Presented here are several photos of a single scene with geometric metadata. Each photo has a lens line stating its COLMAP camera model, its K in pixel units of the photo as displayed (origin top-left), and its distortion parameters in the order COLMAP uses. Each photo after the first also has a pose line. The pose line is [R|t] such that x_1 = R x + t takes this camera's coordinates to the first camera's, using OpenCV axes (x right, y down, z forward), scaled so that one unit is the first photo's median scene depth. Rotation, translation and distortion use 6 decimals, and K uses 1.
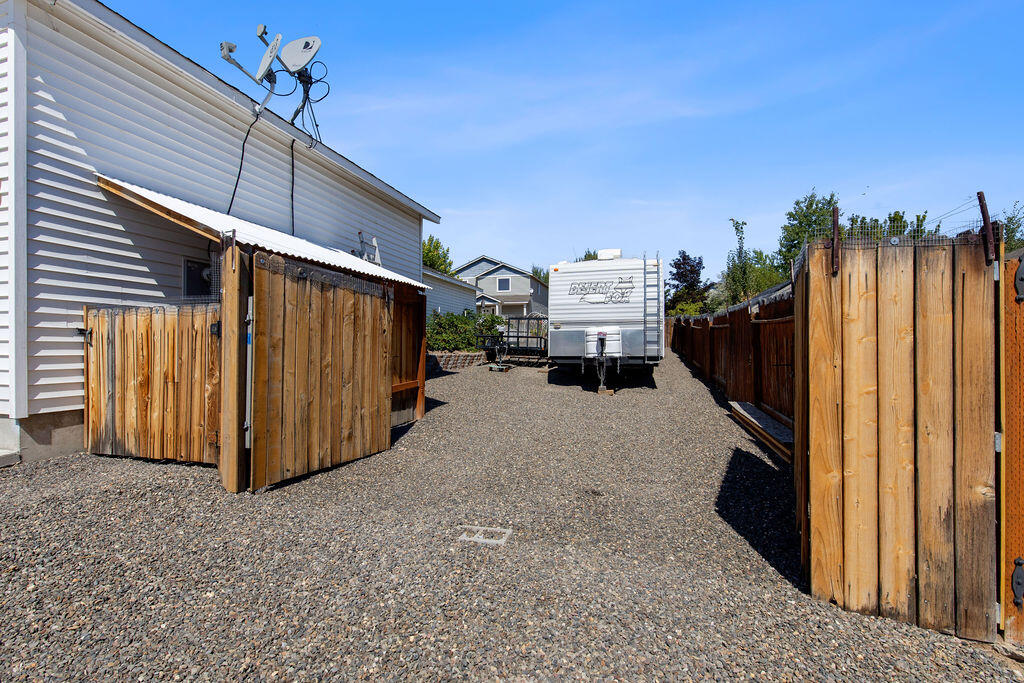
lens RADIAL K [[445.7, 0, 512.0], [0, 445.7, 344.4], [0, 0, 1]] dist [-0.003559, -0.000883]
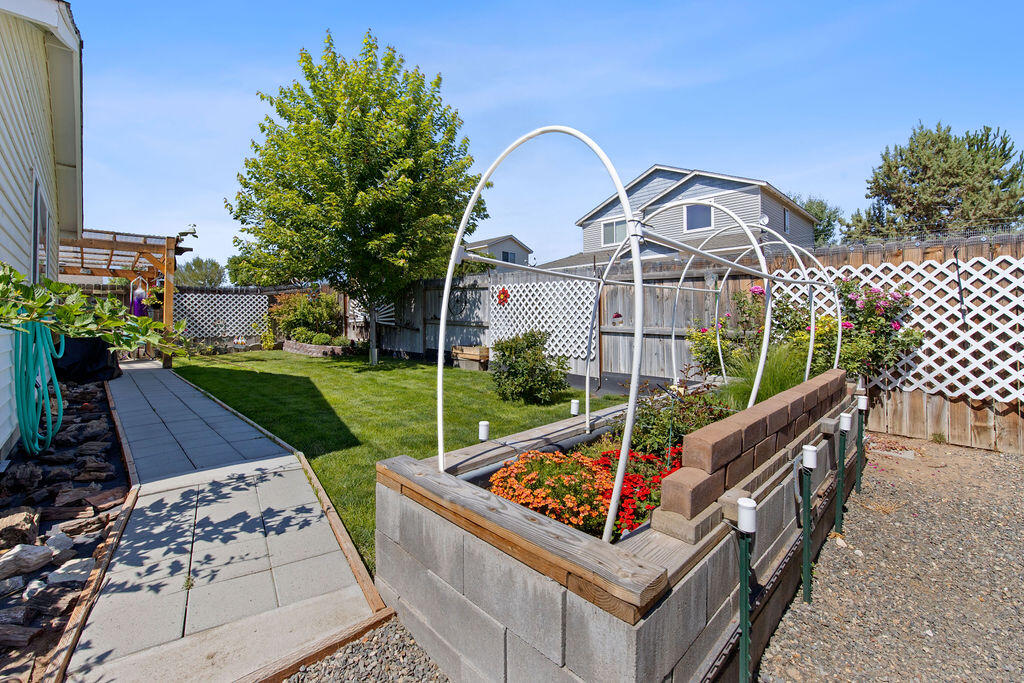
lens RADIAL K [[445.7, 0, 518.4], [0, 445.7, 325.5], [0, 0, 1]] dist [-0.003559, -0.000883]
pose [[0.879074, -0.004632, -0.476663, 0.039480], [0.007006, 0.999970, 0.003203, -0.019563], [0.476634, -0.006155, 0.879080, 0.484339]]
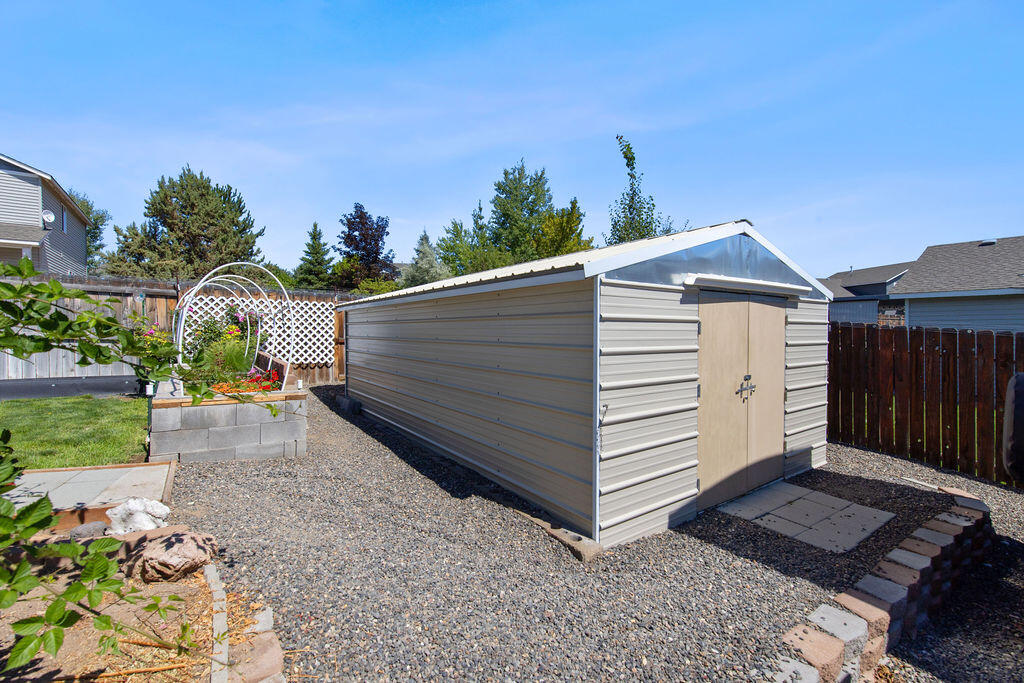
lens RADIAL K [[445.7, 0, 512.8], [0, 445.7, 337.0], [0, 0, 1]] dist [-0.003559, -0.000883]
pose [[0.602437, -0.014326, 0.798038, -0.024534], [-0.003199, 0.999788, 0.020363, -0.020780], [-0.798160, -0.014821, 0.602264, 0.406931]]
